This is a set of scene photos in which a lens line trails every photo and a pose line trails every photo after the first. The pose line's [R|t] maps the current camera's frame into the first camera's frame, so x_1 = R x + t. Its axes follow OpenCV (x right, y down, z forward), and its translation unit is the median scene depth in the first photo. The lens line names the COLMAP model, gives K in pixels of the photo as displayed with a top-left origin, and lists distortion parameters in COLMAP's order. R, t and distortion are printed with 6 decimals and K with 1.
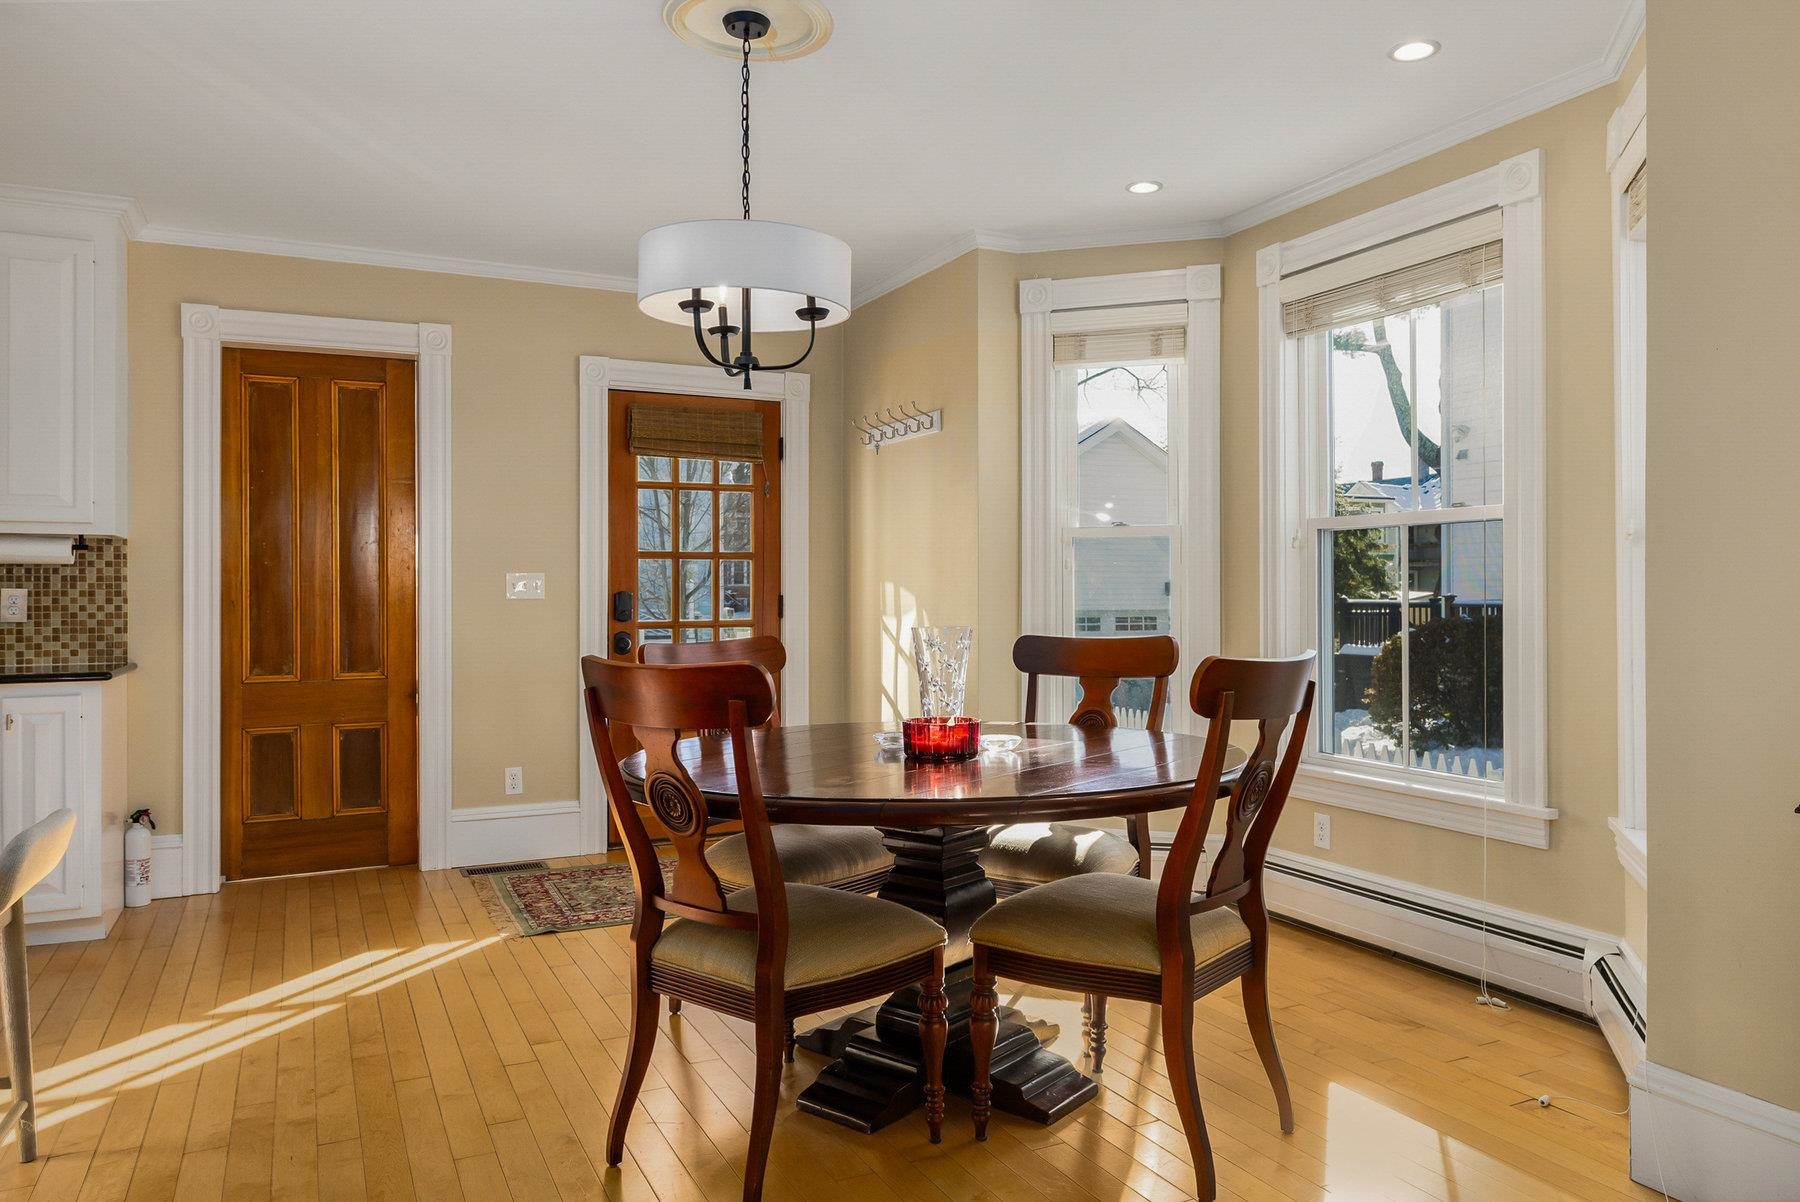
lens RADIAL K [[1194.9, 0, 905.0], [0, 1194.9, 590.7], [0, 0, 1]] dist [-0.004535, 0.000179]
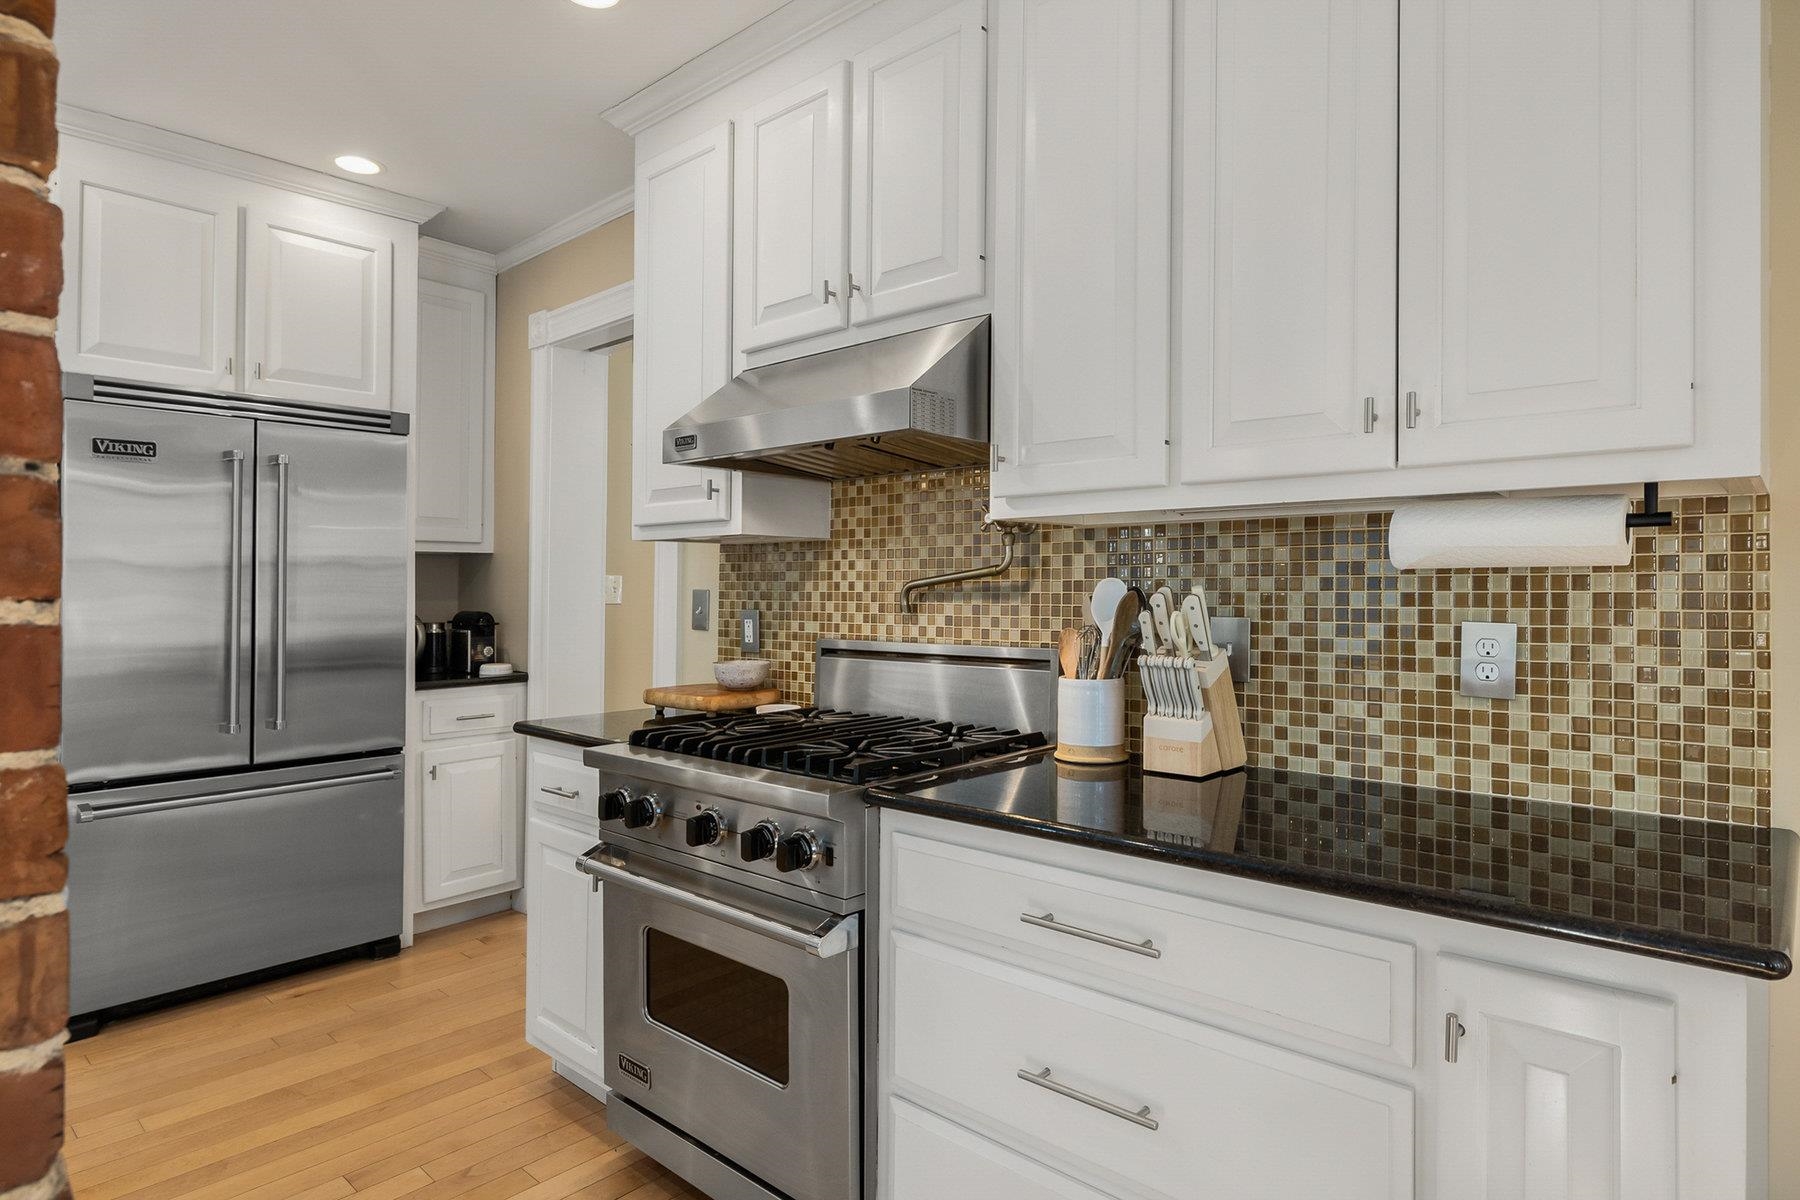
lens RADIAL K [[1012.1, 0, 908.0], [0, 1012.1, 595.1], [0, 0, 1]] dist [0.003993, -0.000091]
pose [[0.366840, 0.005278, -0.930269, -0.462010], [0.003372, 0.999970, 0.007003, -0.015116], [0.930278, -0.005706, 0.366811, 0.641745]]
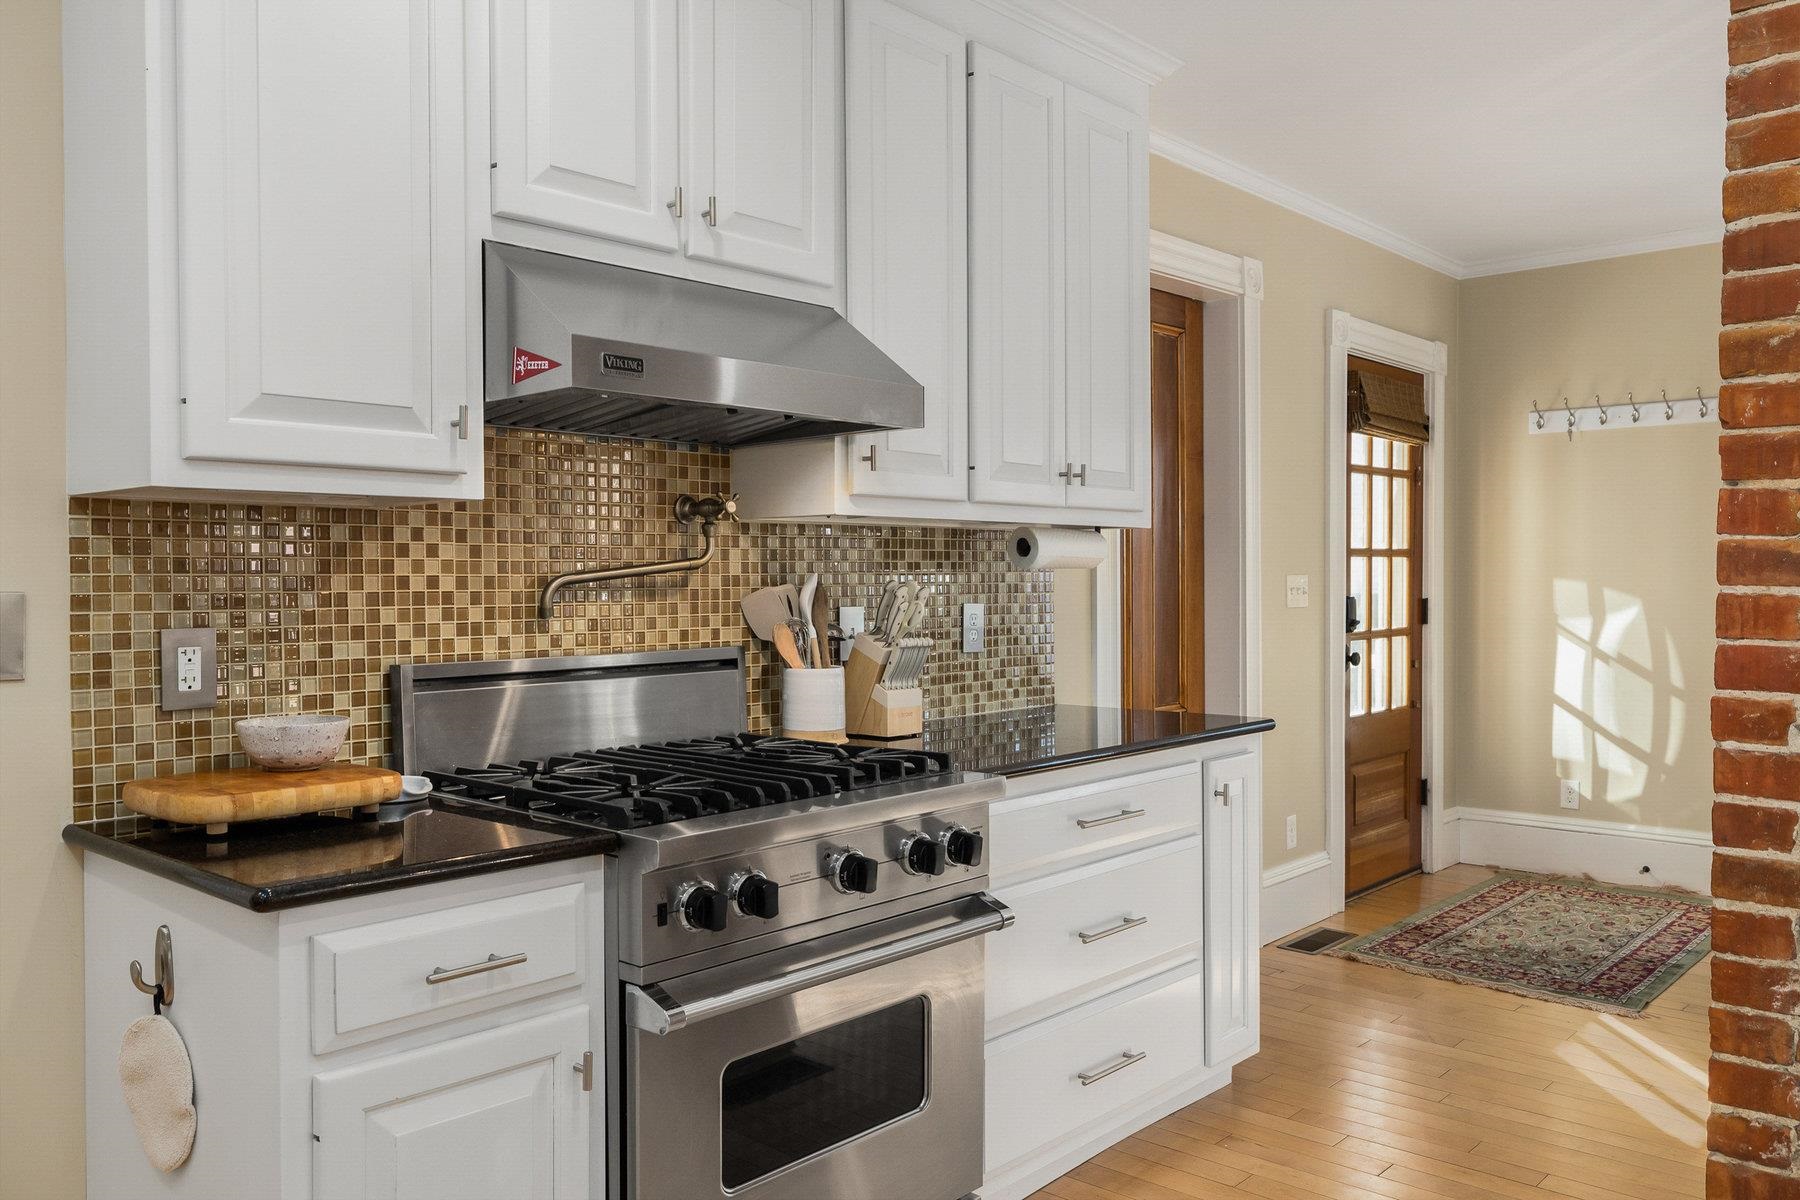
lens RADIAL K [[1415.7, 0, 907.1], [0, 1415.7, 619.7], [0, 0, 1]] dist [-0.010053, -0.002191]
pose [[0.924570, -0.015163, 0.380711, -1.070796], [0.002720, 0.999445, 0.033201, -0.019608], [-0.381003, -0.029661, 0.924098, 0.247454]]
